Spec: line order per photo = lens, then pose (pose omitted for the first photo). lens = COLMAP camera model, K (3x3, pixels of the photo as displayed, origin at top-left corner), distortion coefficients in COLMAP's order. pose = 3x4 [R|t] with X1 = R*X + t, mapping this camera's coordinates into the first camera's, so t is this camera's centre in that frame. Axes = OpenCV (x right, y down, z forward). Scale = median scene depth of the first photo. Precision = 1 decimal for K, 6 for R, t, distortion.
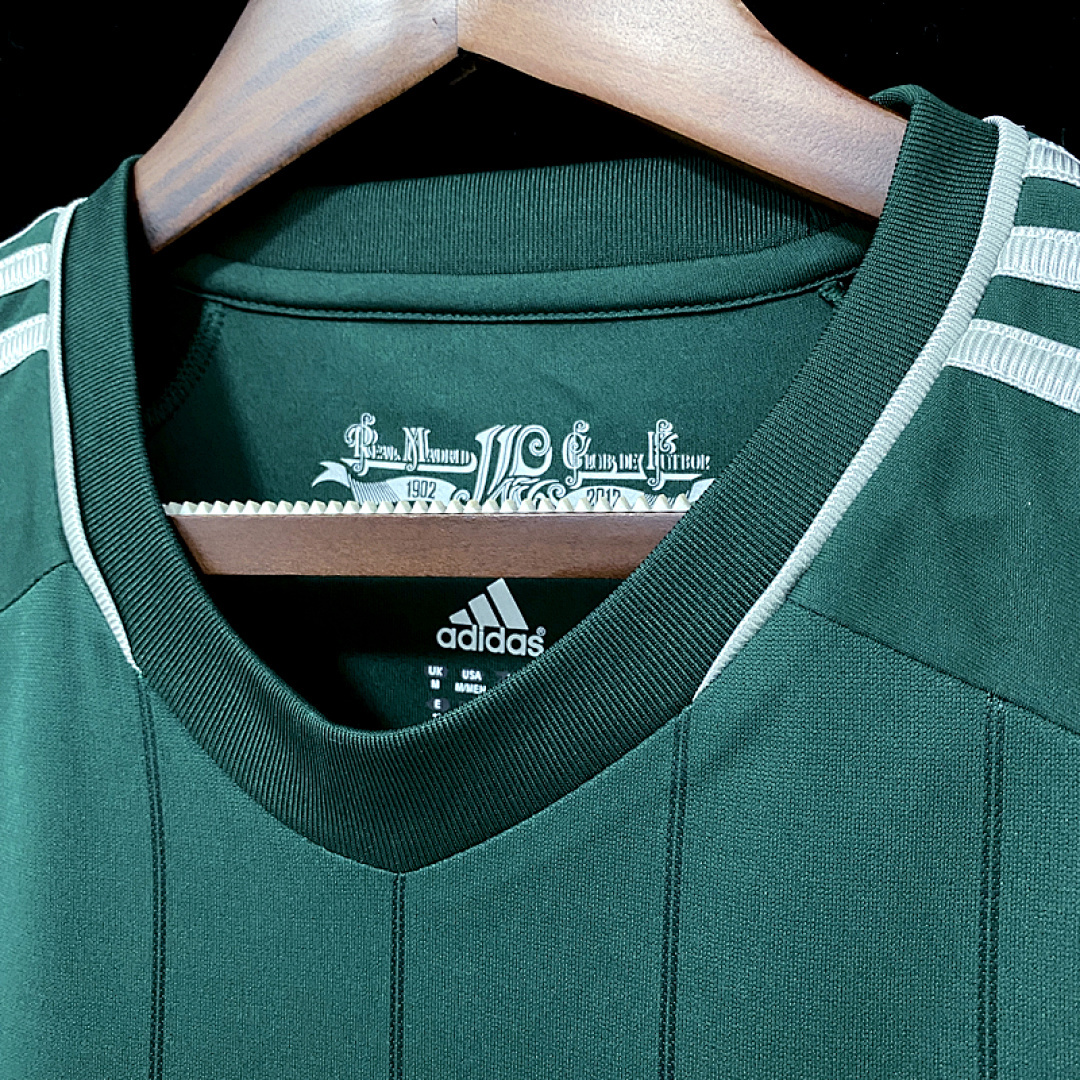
lens RADIAL K [[1178.5, 0, 540.0], [0, 1178.5, 540.0], [0, 0, 1]] dist [0.059977, -0.005360]
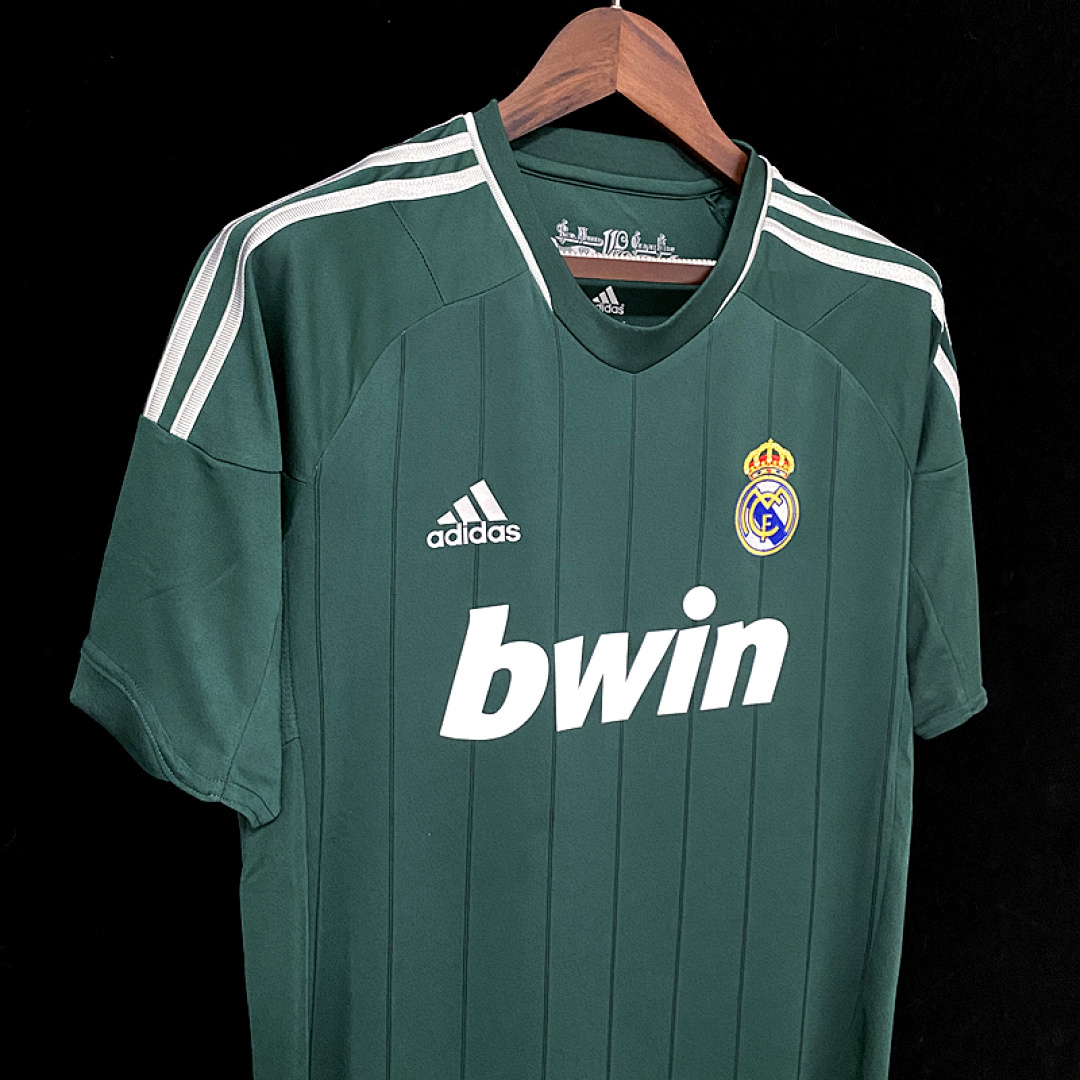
lens RADIAL K [[1178.5, 0, 540.0], [0, 1178.5, 540.0], [0, 0, 1]] dist [0.059977, -0.005360]
pose [[0.689348, -0.097283, 0.717868, -2.243530], [-0.028510, 0.986531, 0.161070, 0.181938], [-0.723869, -0.131500, 0.677290, -0.877839]]
